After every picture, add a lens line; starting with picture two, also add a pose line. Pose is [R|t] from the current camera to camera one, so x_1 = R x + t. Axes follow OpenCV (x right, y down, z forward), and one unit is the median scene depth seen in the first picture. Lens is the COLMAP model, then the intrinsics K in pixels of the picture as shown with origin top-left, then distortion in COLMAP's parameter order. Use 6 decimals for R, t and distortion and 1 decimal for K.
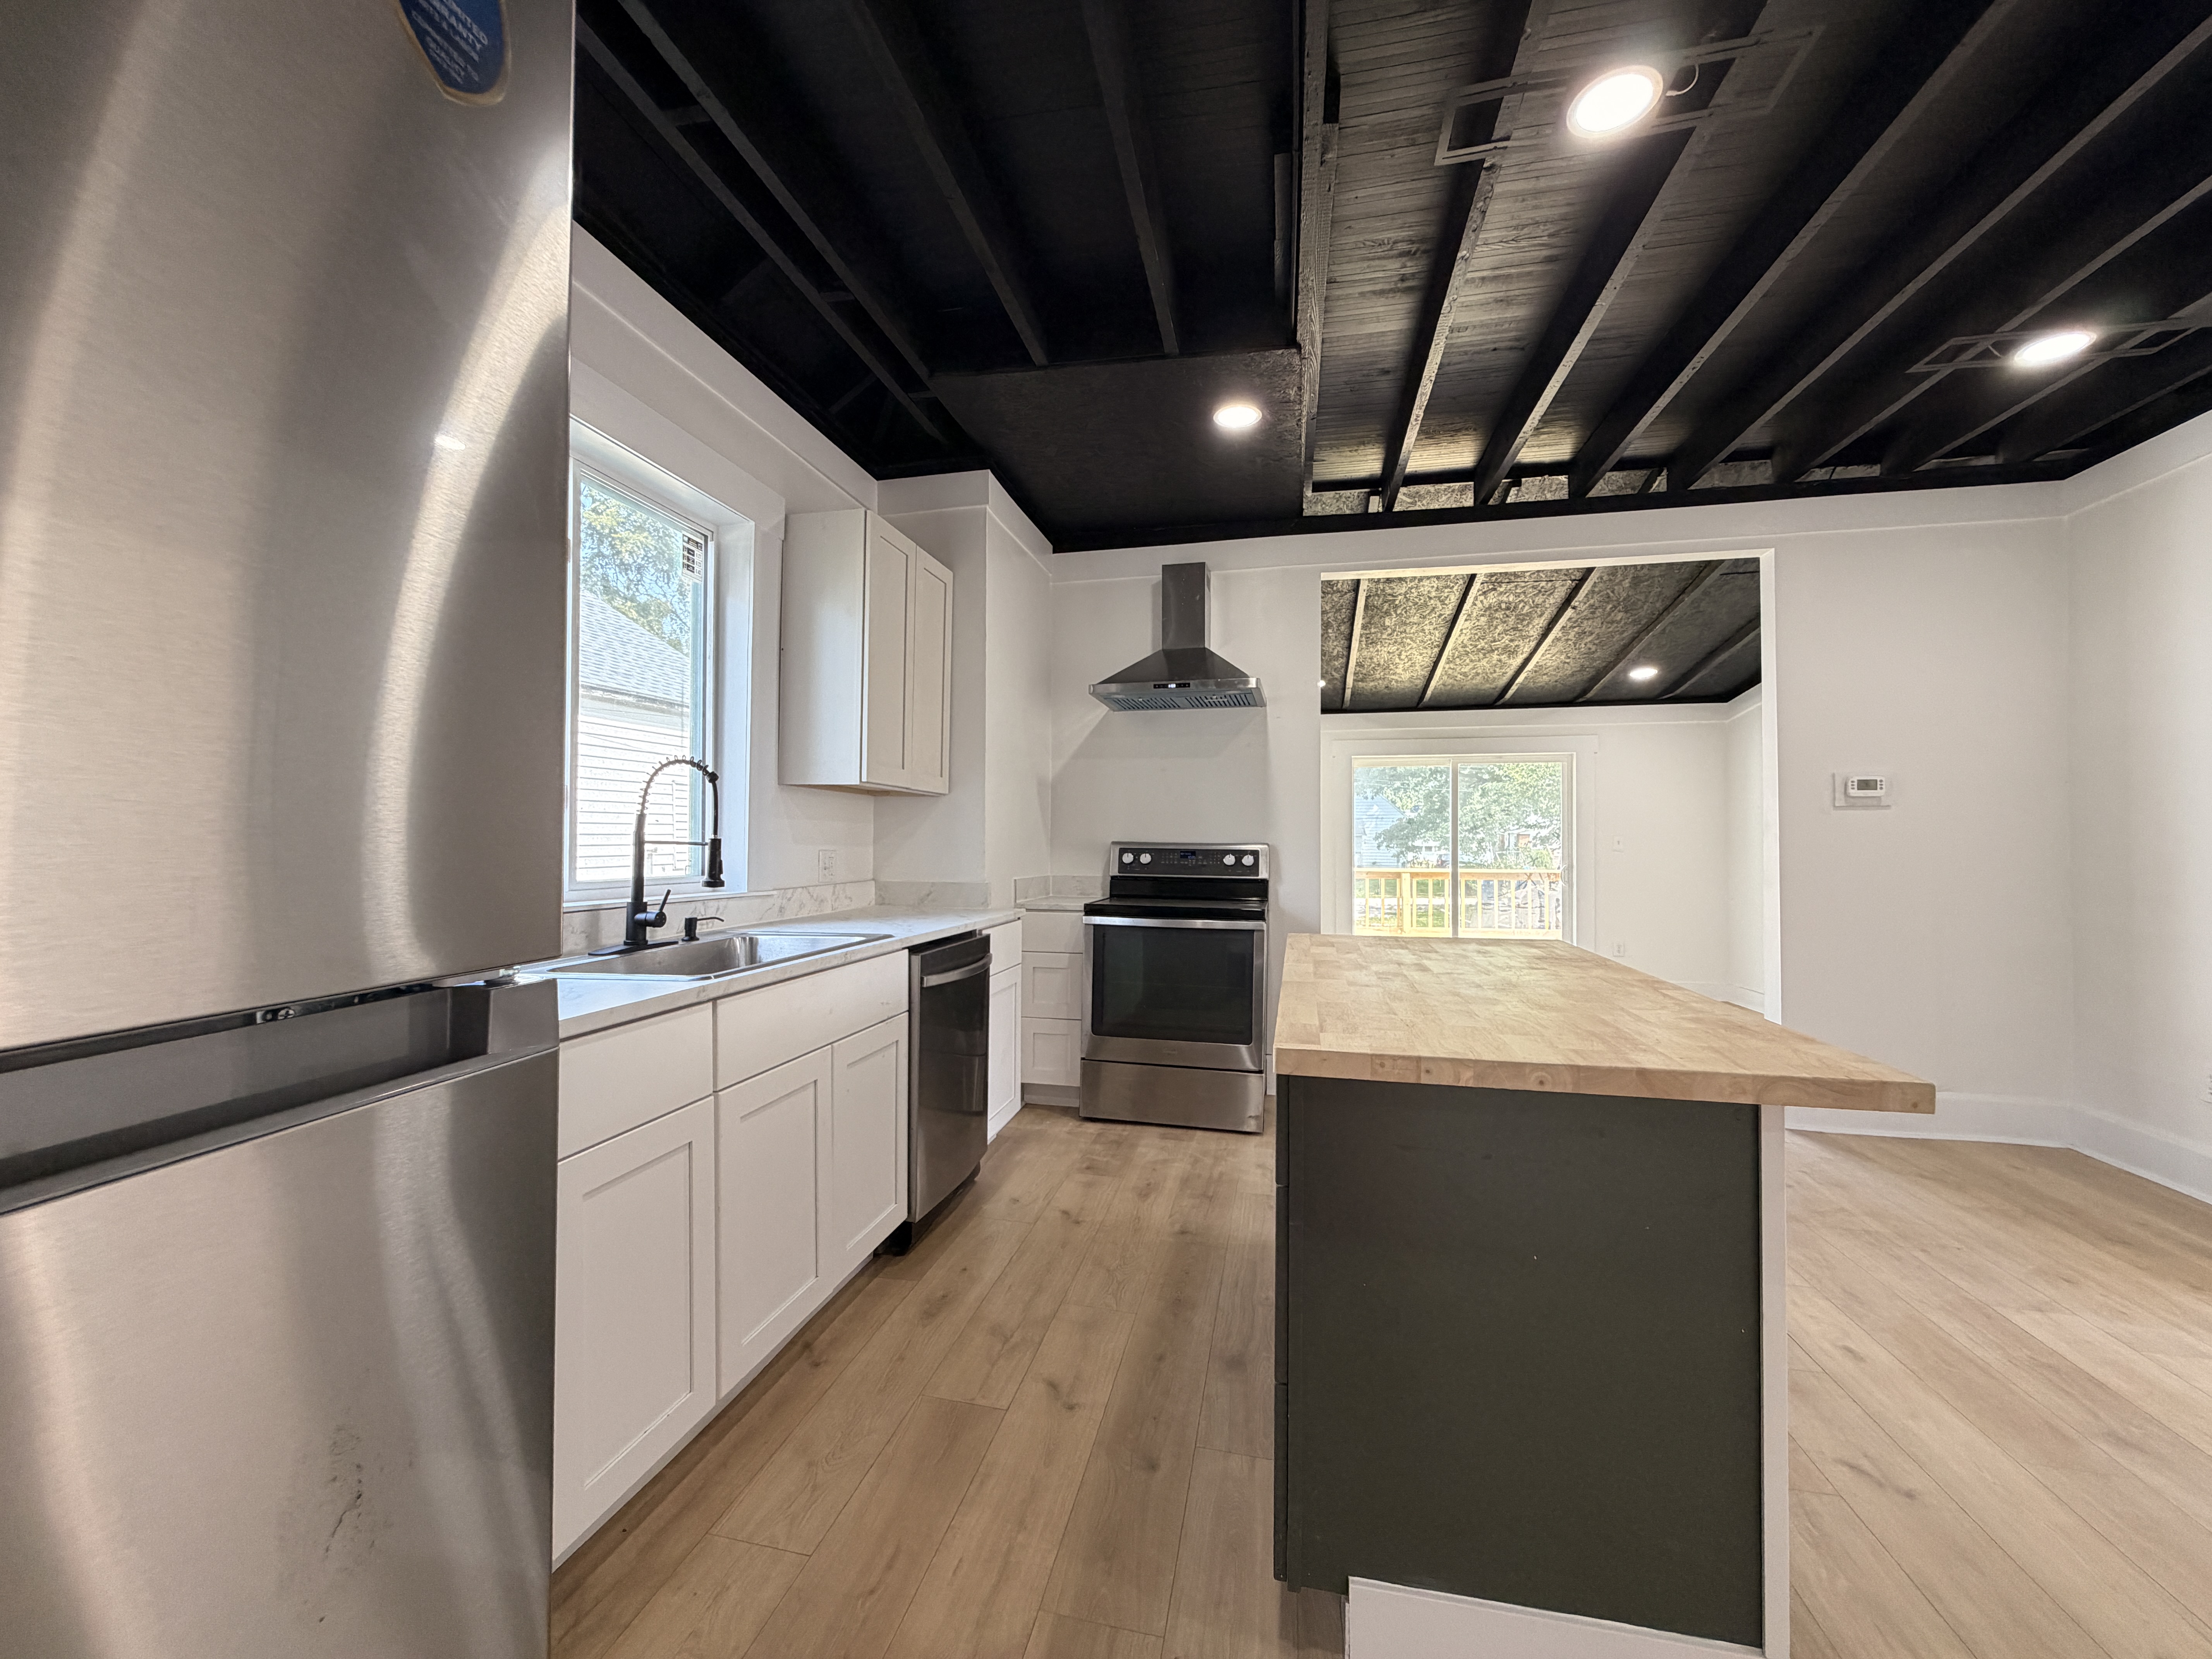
lens RADIAL K [[882.4, 0, 1101.3], [0, 882.4, 831.6], [0, 0, 1]] dist [-0.001222, 0.000146]
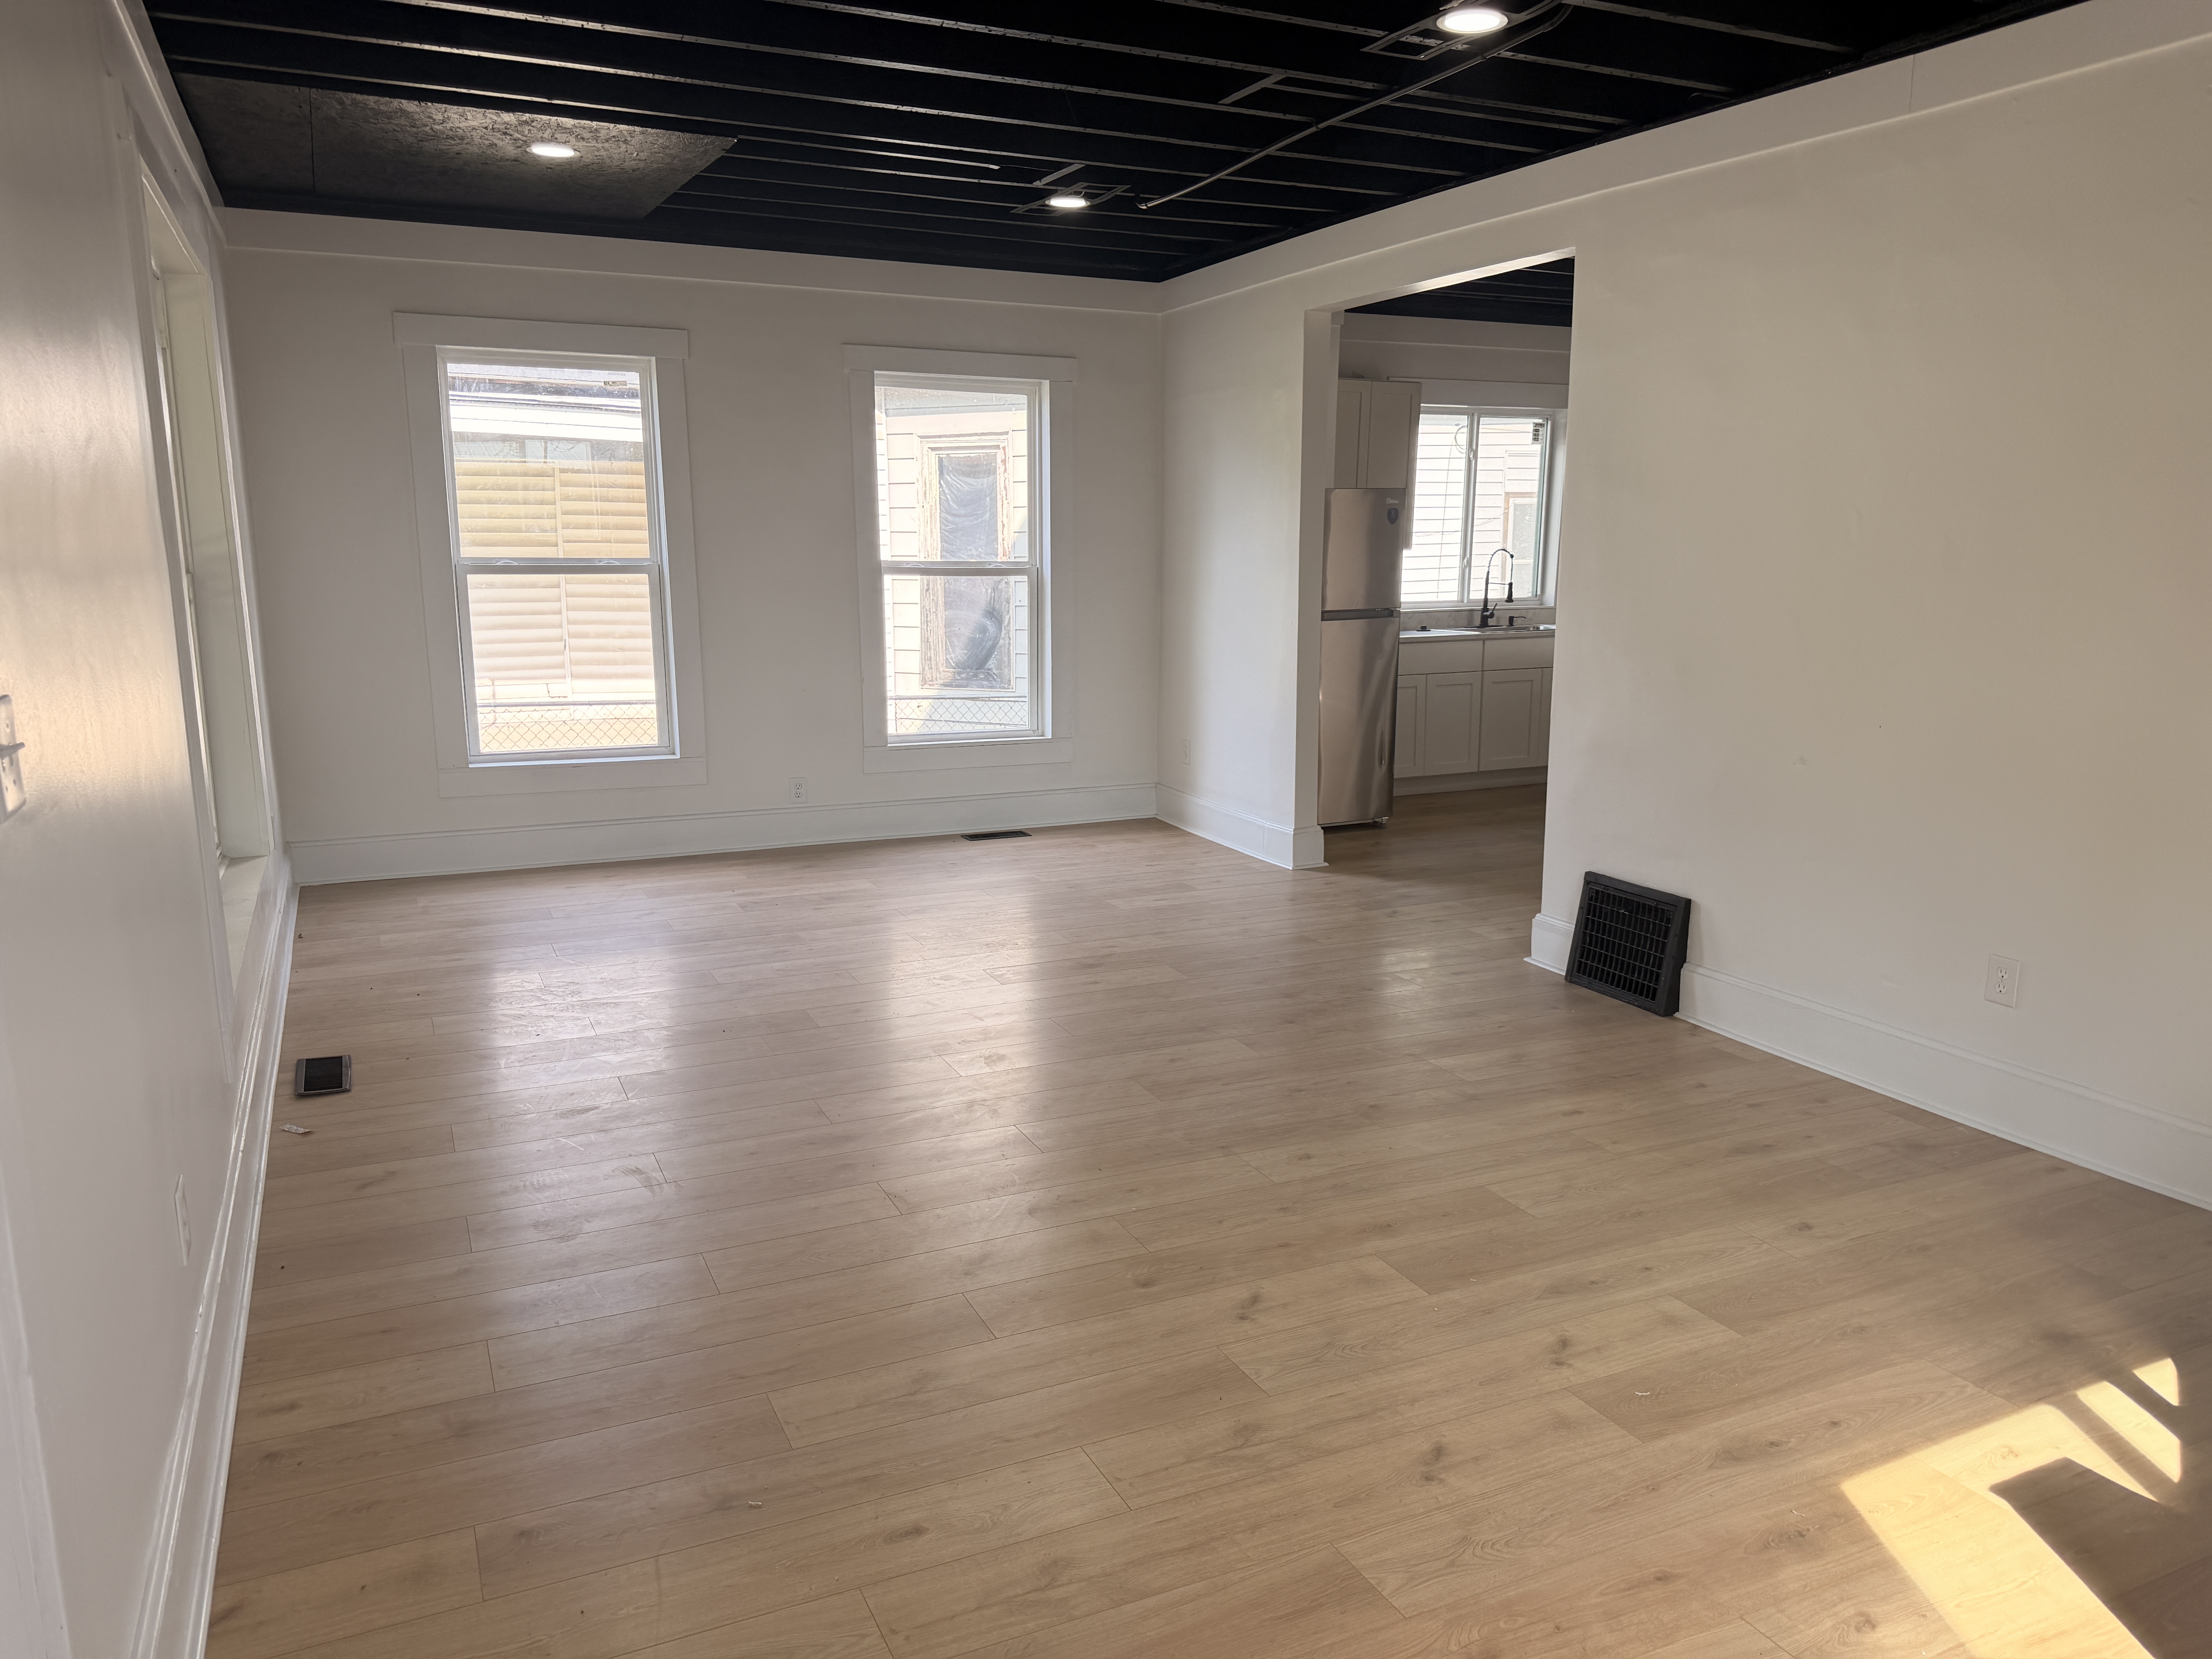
lens RADIAL K [[1565.0, 0, 1107.9], [0, 1565.0, 857.0], [0, 0, 1]] dist [0.094565, -0.187814]
pose [[0.610324, 0.160203, -0.775783, 1.405128], [0.006843, 0.978234, 0.207393, -0.094459], [0.792122, -0.131886, 0.595944, -1.518966]]
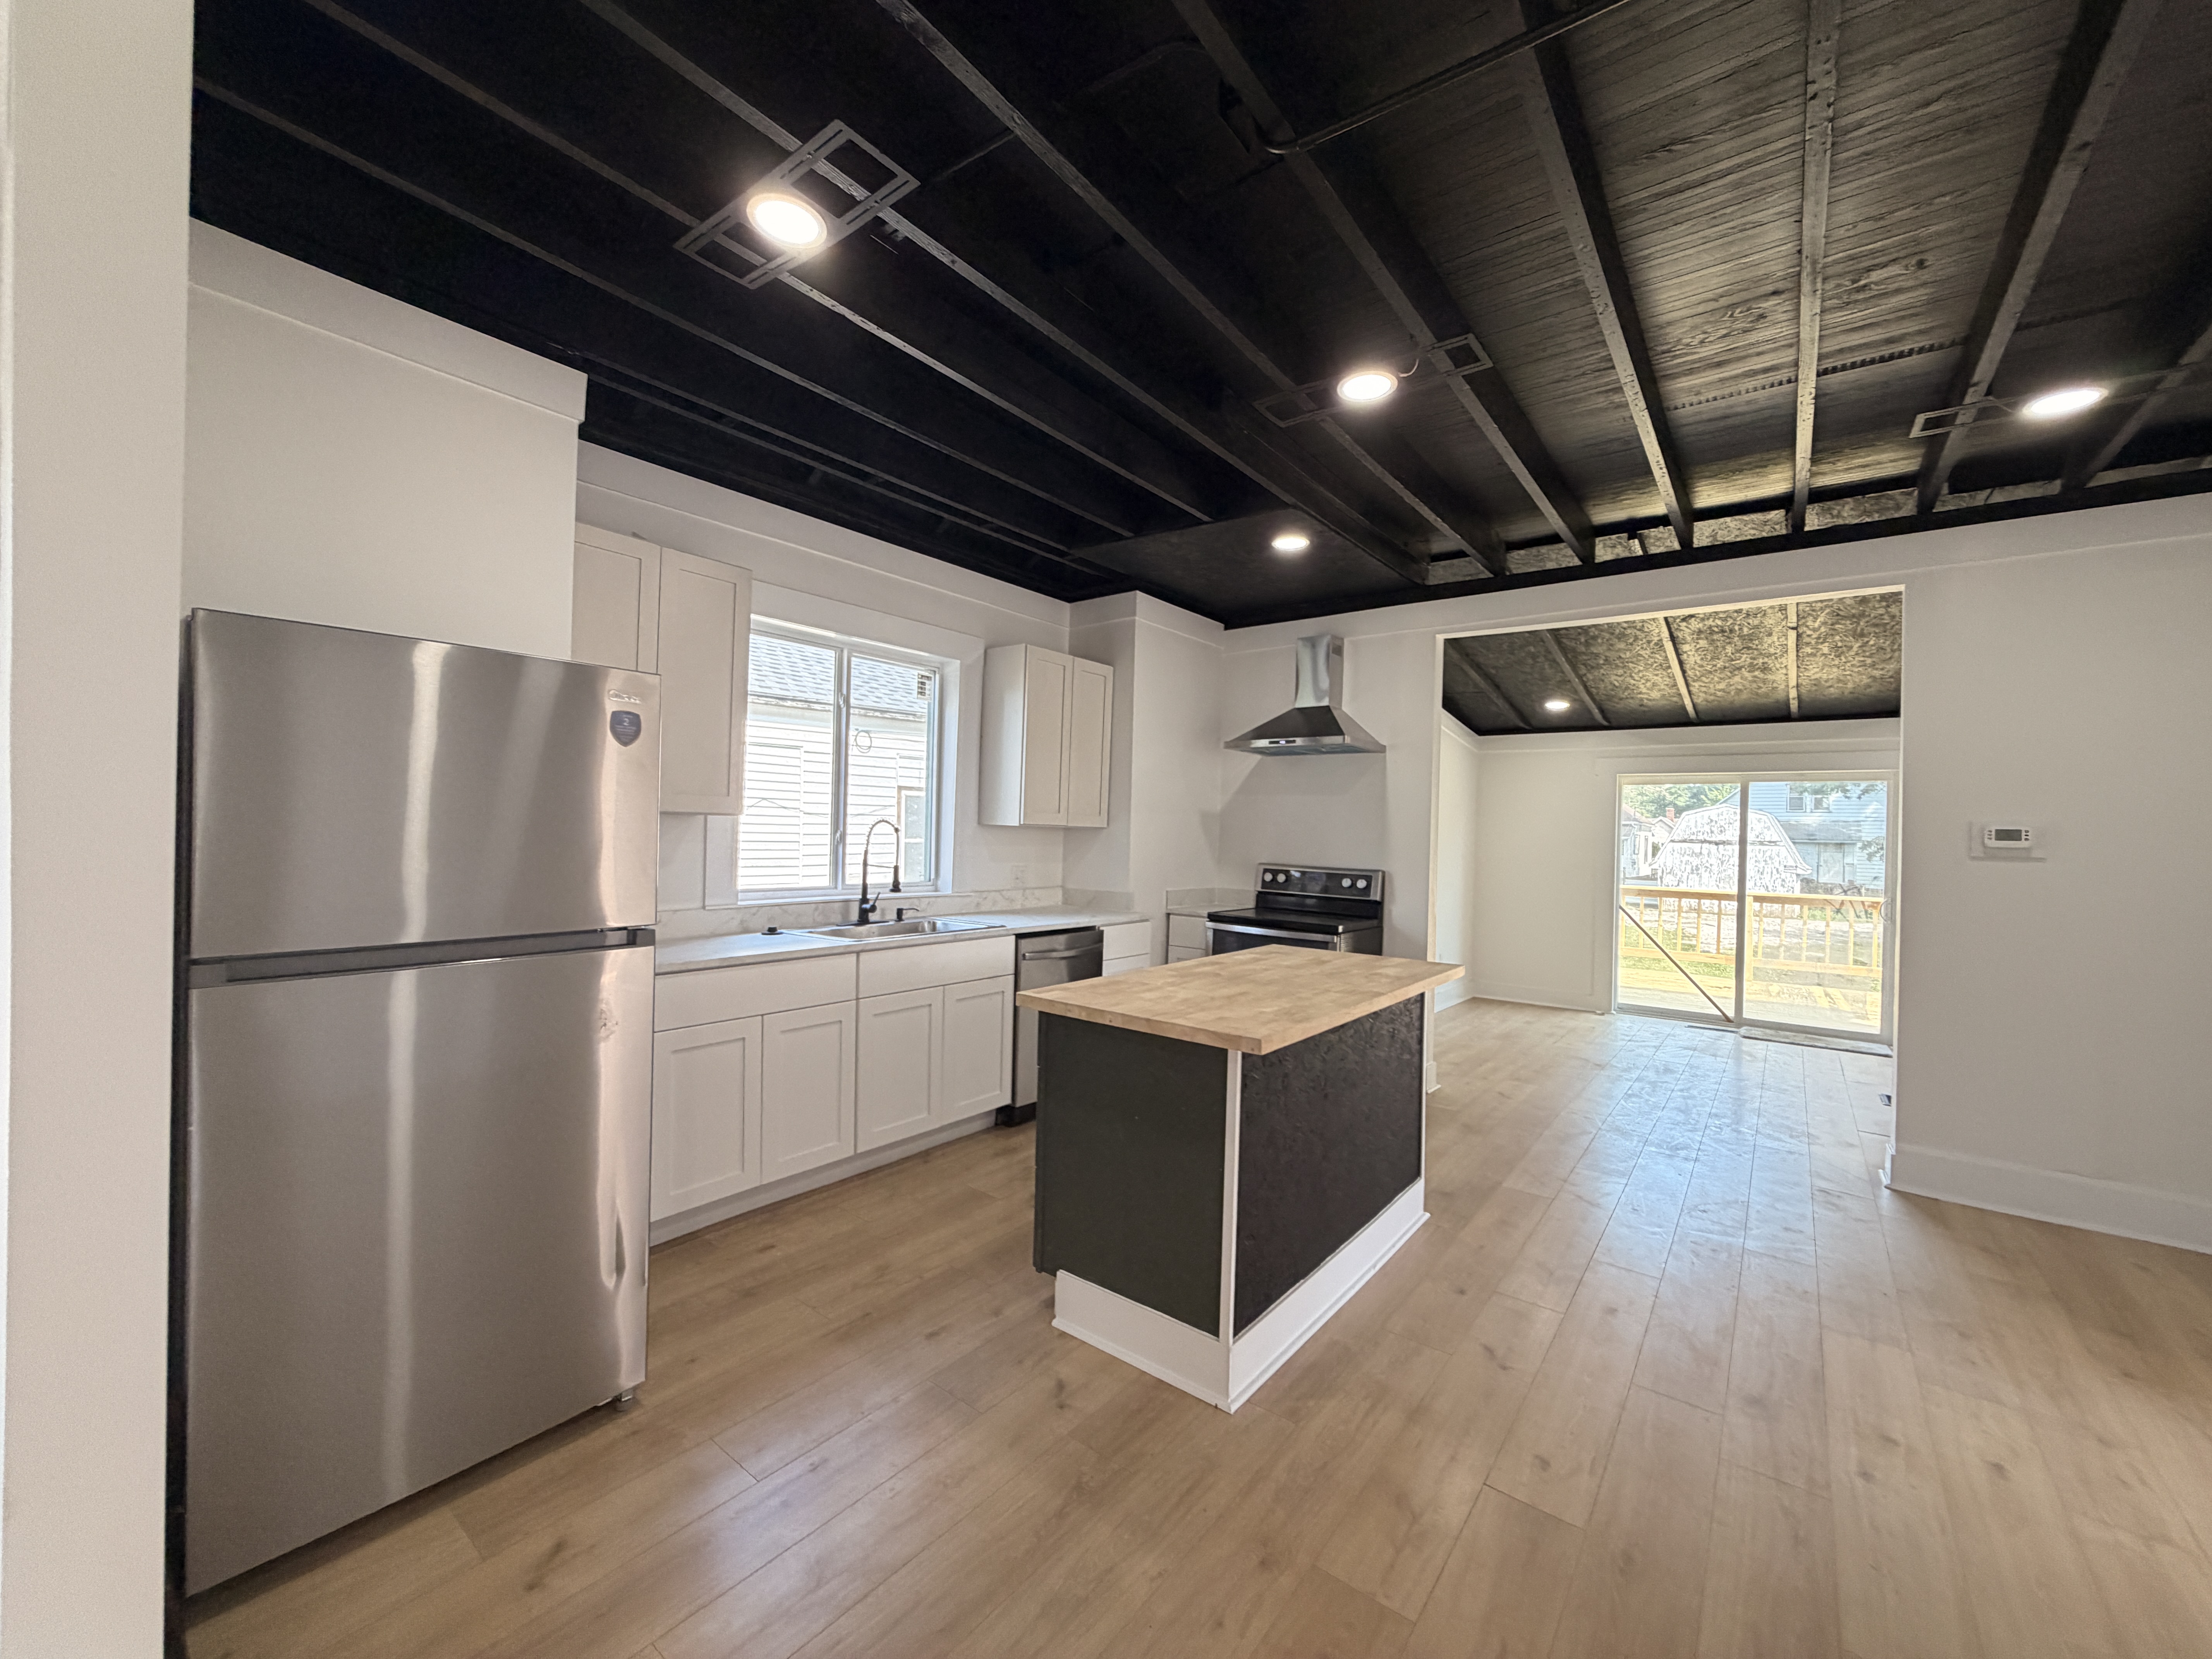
lens RADIAL K [[882.4, 0, 1101.3], [0, 882.4, 831.6], [0, 0, 1]] dist [-0.001222, 0.000146]
pose [[0.898955, 0.020620, -0.437556, 0.420996], [-0.017222, 0.999783, 0.011734, -0.051680], [0.437703, -0.003013, 0.899115, -0.248969]]
